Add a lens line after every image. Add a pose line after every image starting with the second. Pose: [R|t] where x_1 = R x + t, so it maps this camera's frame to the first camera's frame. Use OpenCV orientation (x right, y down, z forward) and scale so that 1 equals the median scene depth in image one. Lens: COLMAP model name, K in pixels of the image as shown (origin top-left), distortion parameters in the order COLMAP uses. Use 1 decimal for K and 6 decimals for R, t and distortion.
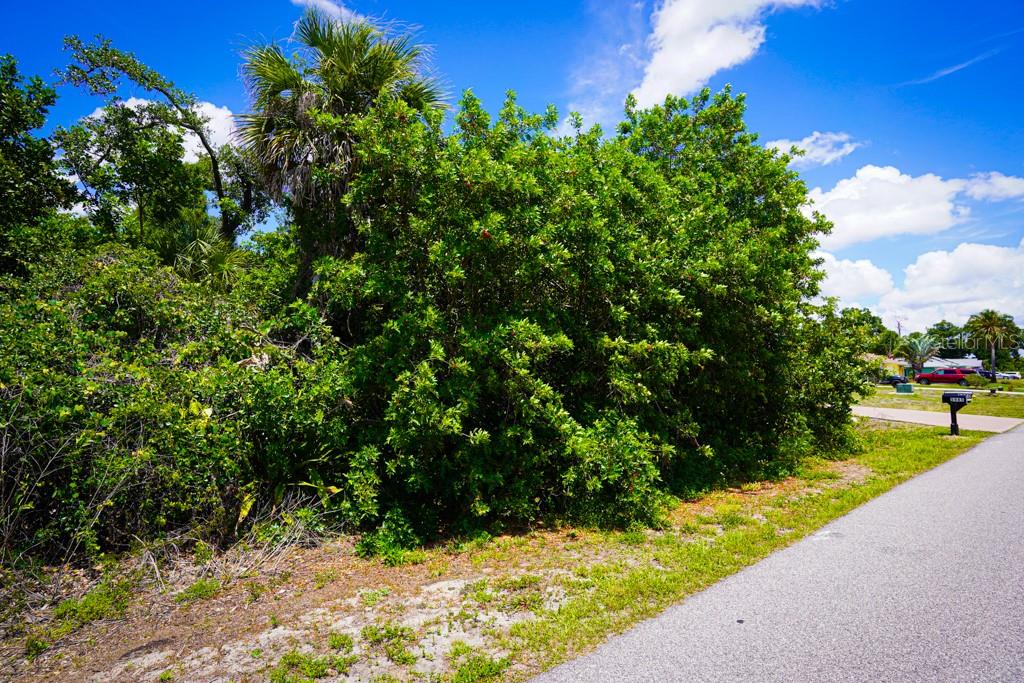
lens RADIAL K [[509.0, 0, 511.3], [0, 509.0, 336.5], [0, 0, 1]] dist [-0.025113, 0.001108]
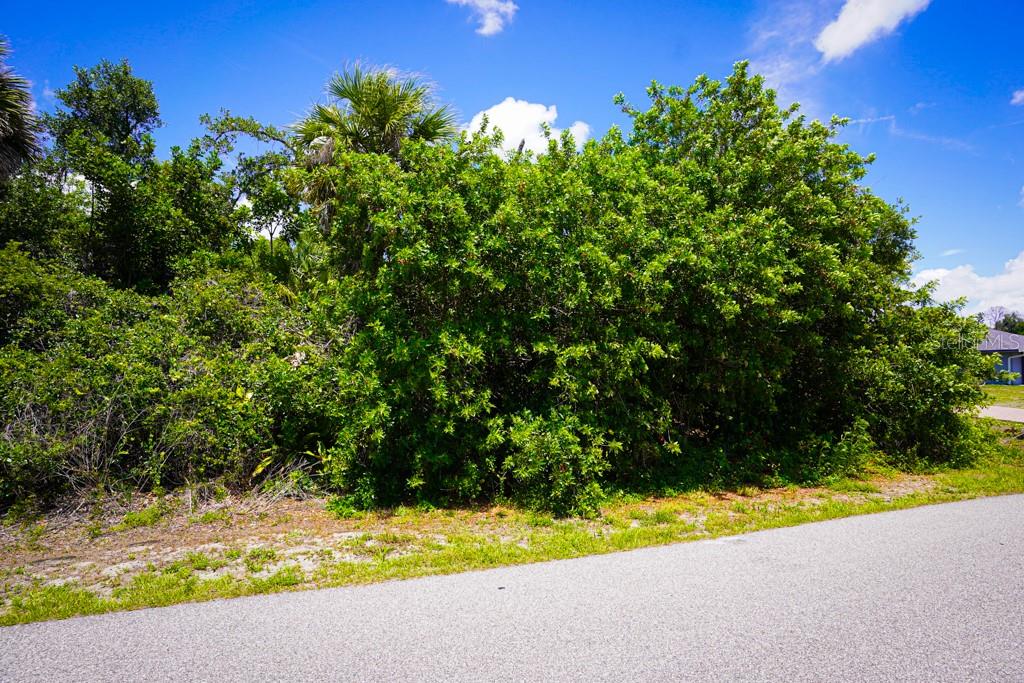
lens RADIAL K [[529.9, 0, 515.2], [0, 529.9, 348.4], [0, 0, 1]] dist [-0.024481, -0.000343]
pose [[0.937268, -0.004734, -0.348577, 0.508224], [0.016106, 0.999428, 0.029733, -0.005462], [0.348237, -0.033482, 0.936808, -0.059081]]
